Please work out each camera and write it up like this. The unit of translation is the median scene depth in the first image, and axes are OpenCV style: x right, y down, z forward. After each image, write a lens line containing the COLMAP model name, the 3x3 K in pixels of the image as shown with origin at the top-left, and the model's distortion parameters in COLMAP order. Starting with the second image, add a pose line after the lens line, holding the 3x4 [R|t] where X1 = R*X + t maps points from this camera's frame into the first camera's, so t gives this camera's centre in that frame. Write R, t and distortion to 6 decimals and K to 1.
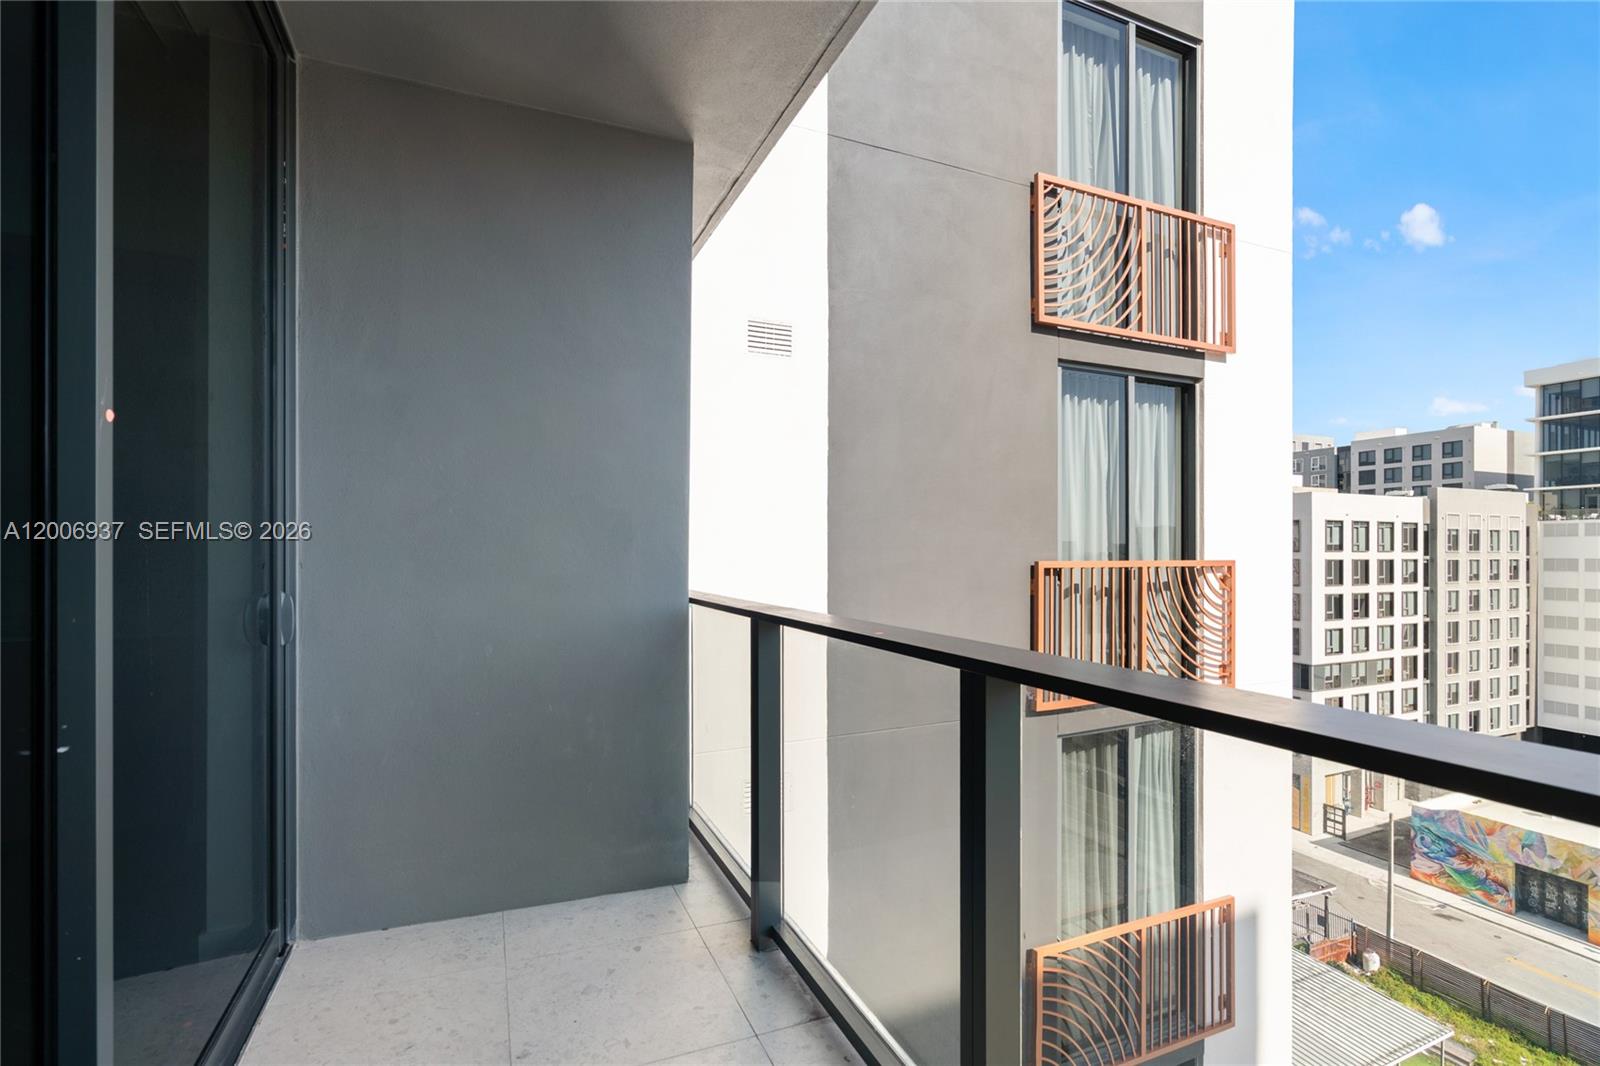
lens RADIAL K [[723.6, 0, 792.1], [0, 723.6, 542.1], [0, 0, 1]] dist [-0.006984, 0.003867]
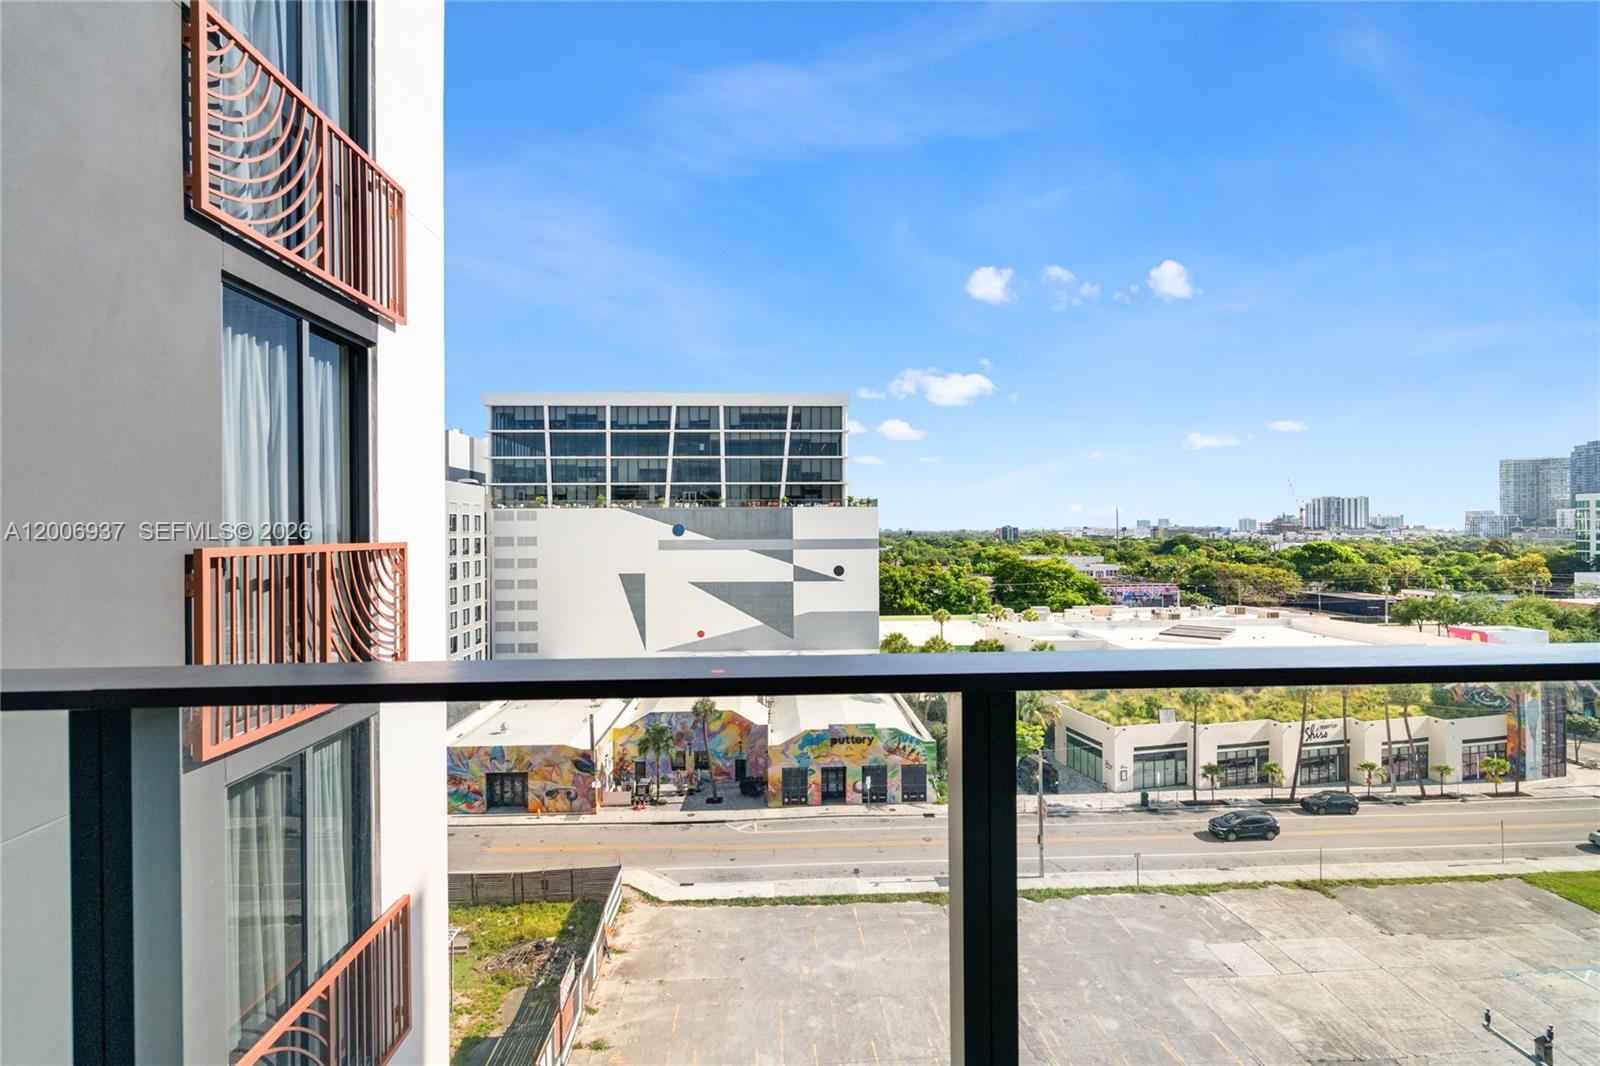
lens RADIAL K [[723.6, 0, 799.0], [0, 723.6, 527.7], [0, 0, 1]] dist [-0.006984, 0.003867]
pose [[0.346879, -0.000915, 0.937909, -0.105699], [-0.003986, 0.999989, 0.002450, 0.002029], [-0.937901, -0.004588, 0.346872, 0.185908]]
